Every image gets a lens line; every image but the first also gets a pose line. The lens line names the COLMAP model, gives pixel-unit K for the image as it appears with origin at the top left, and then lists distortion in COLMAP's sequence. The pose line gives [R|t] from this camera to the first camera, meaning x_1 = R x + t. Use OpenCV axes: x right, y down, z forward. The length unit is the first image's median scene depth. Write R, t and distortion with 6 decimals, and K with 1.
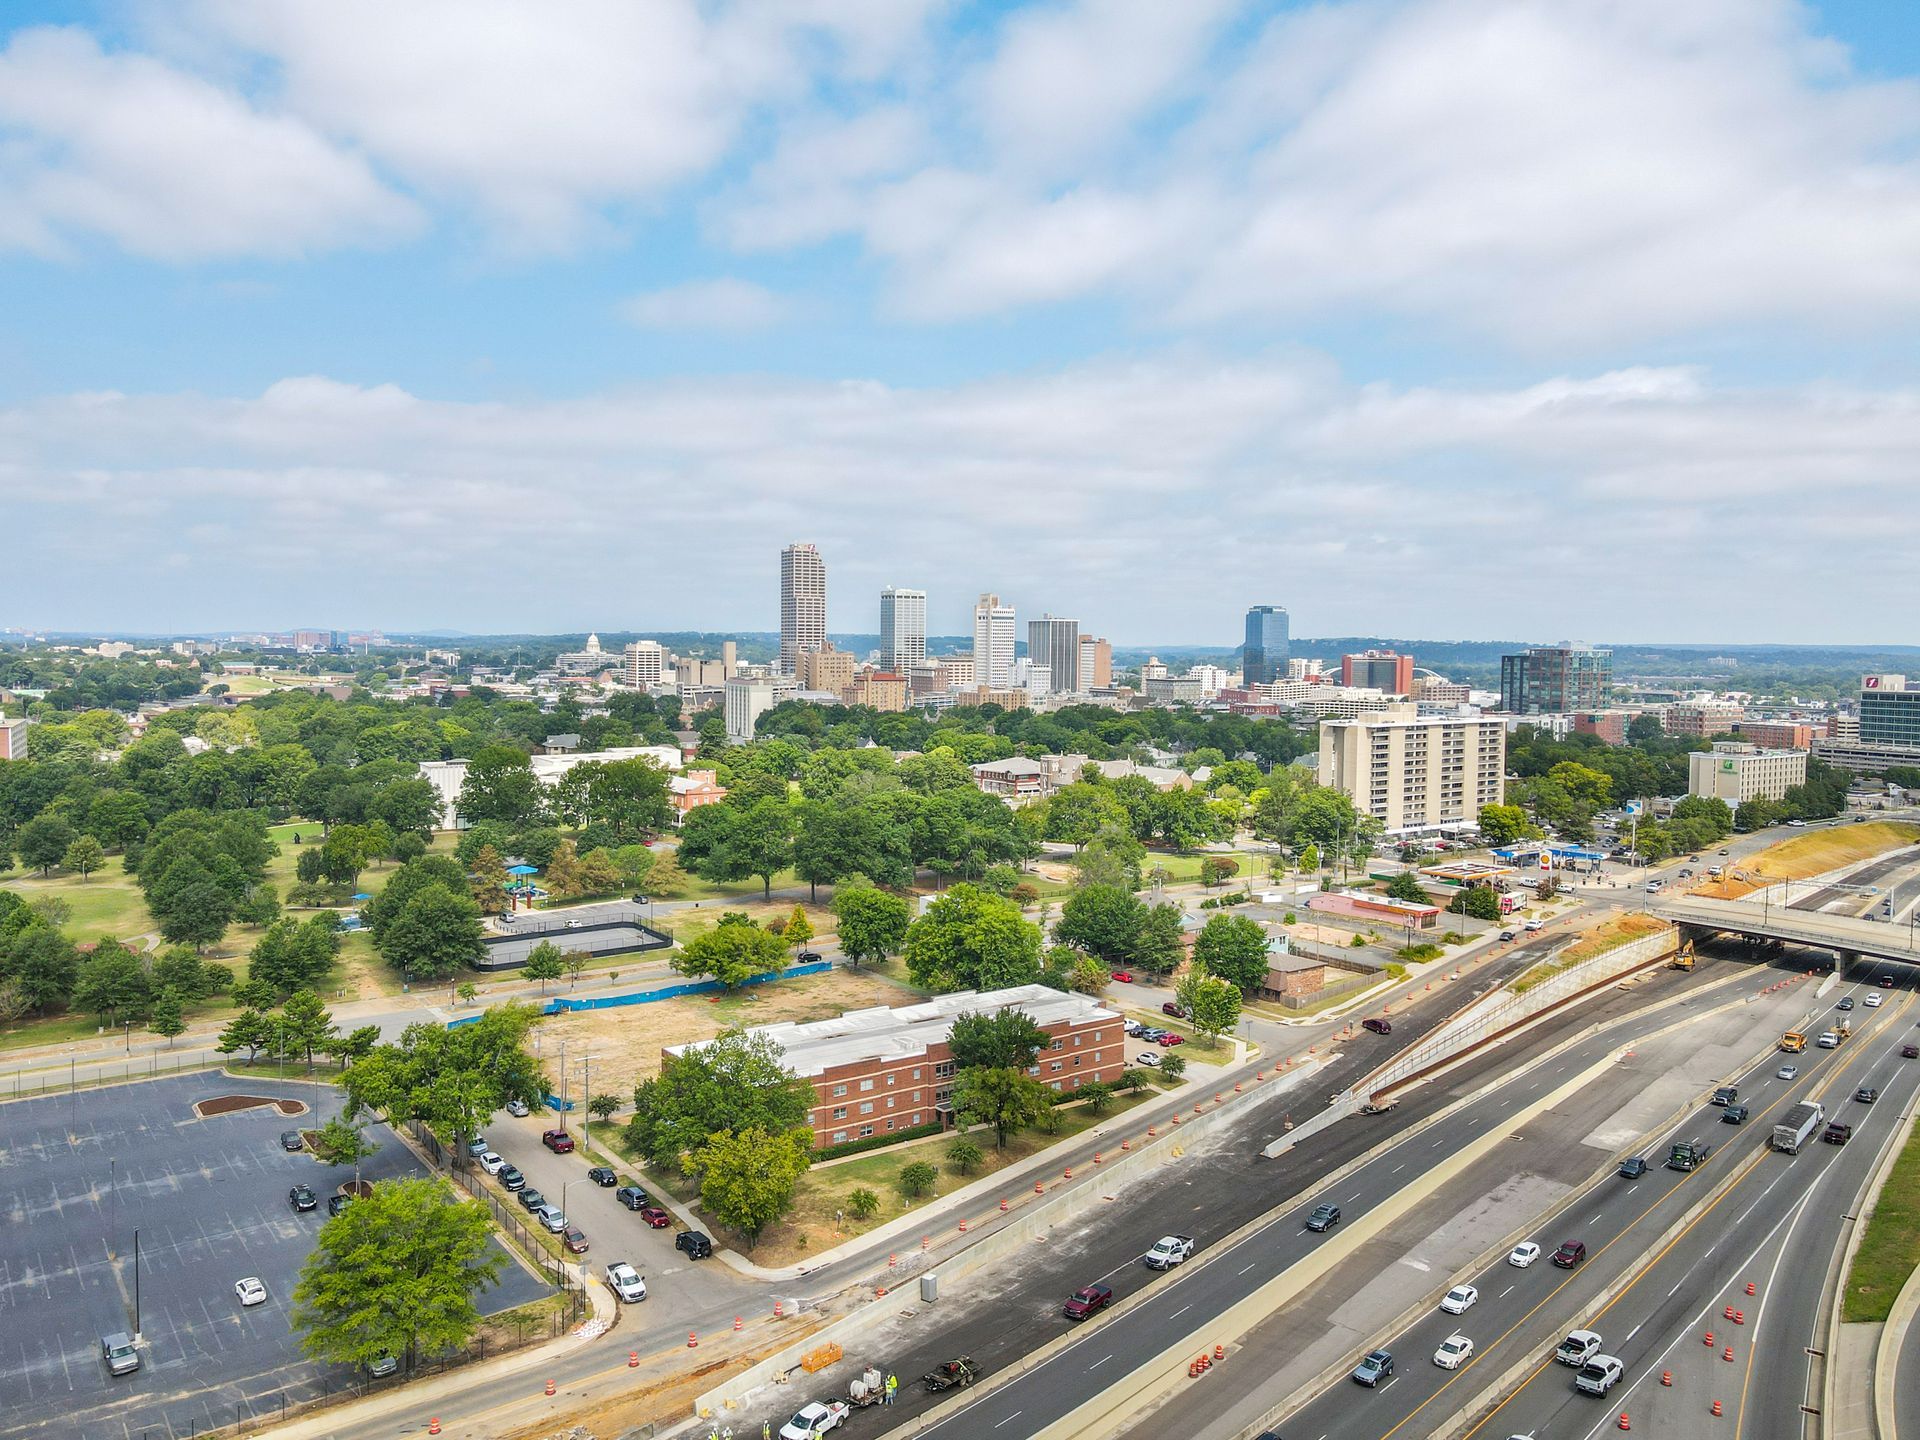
lens RADIAL K [[1406.9, 0, 960.0], [0, 1406.9, 720.0], [0, 0, 1]] dist [0.006161, 0.004572]
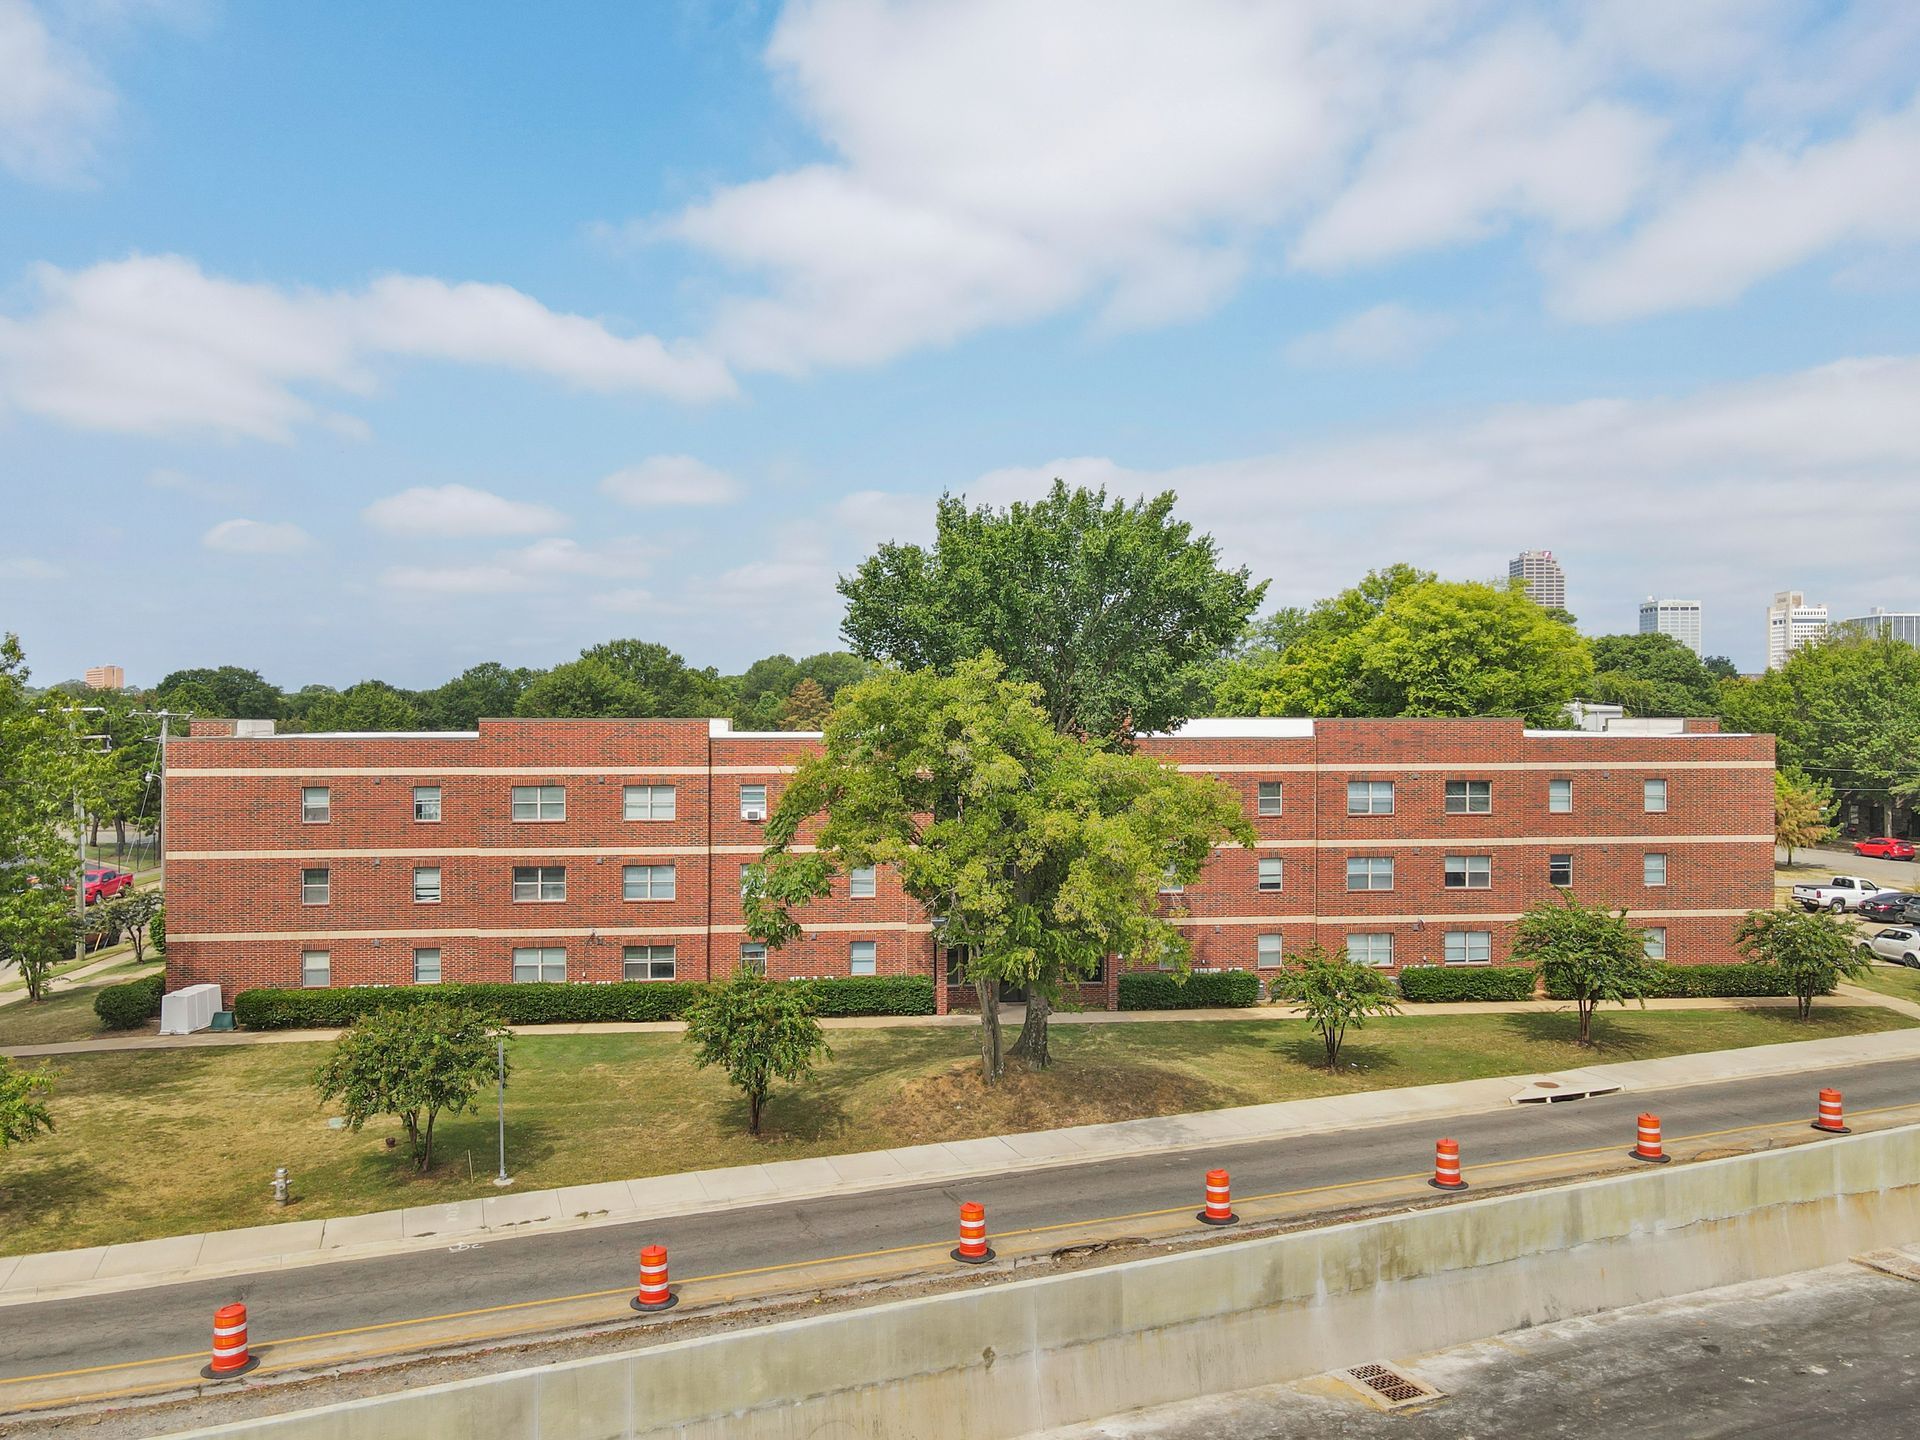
lens RADIAL K [[1406.9, 0, 960.0], [0, 1406.9, 720.0], [0, 0, 1]] dist [0.006161, 0.004572]
pose [[0.863862, -0.013330, -0.503552, 0.101697], [-0.015967, 0.998423, -0.053822, 0.192219], [0.503475, 0.054535, 0.862287, 0.584416]]
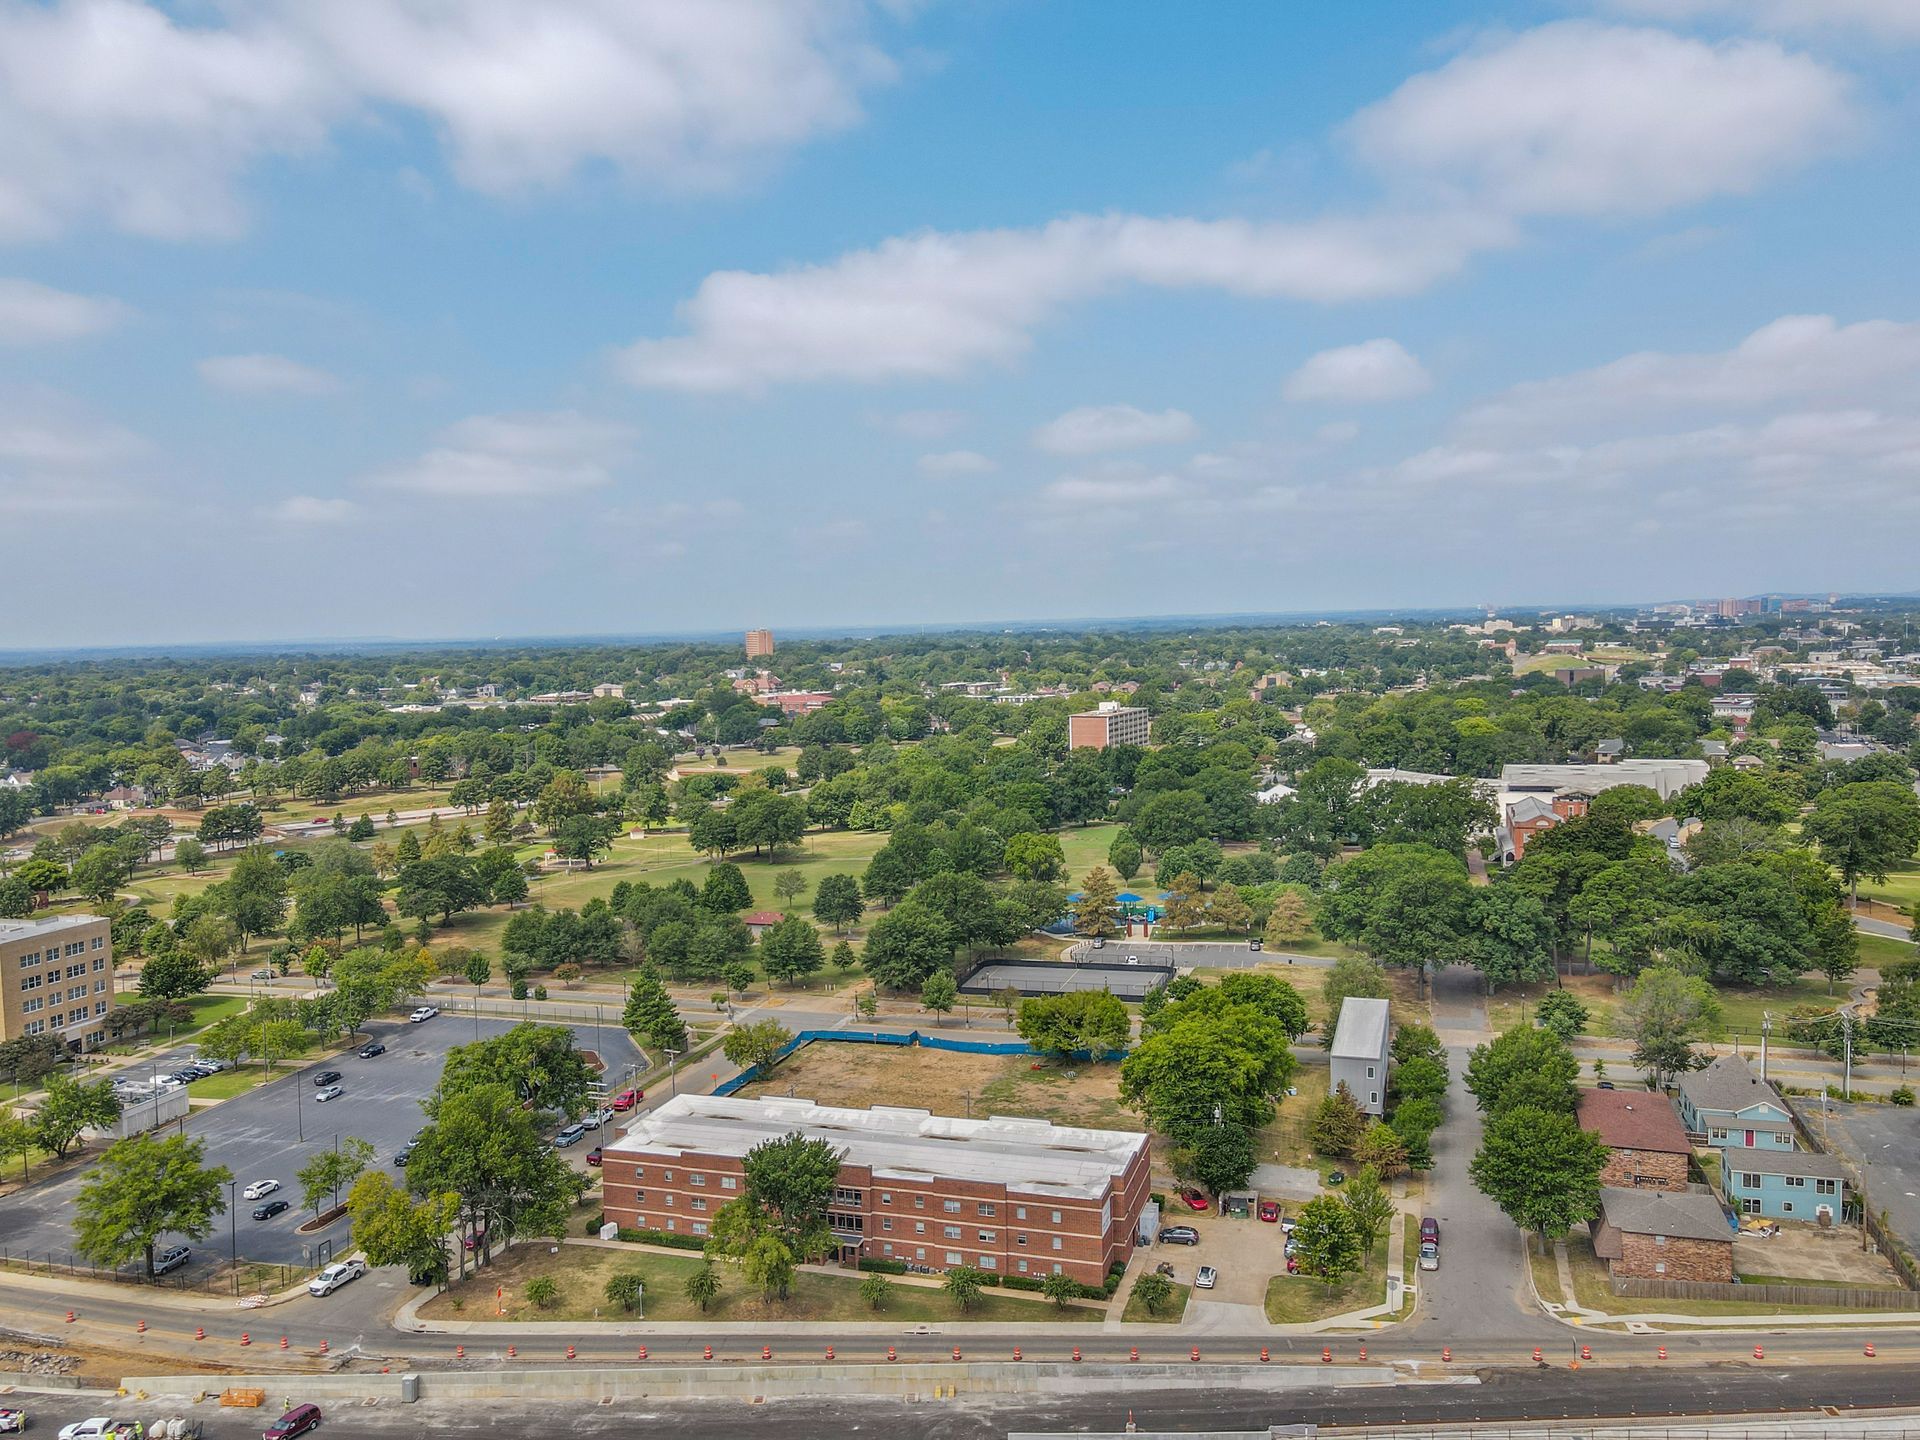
lens RADIAL K [[1487.9, 0, 960.0], [0, 1487.9, 720.0], [0, 0, 1]] dist [0.009977, 0.005504]
pose [[0.577687, 0.027527, -0.815794, 0.604388], [-0.011910, 0.999609, 0.025296, -0.052051], [0.816172, -0.004897, 0.577789, 0.421208]]
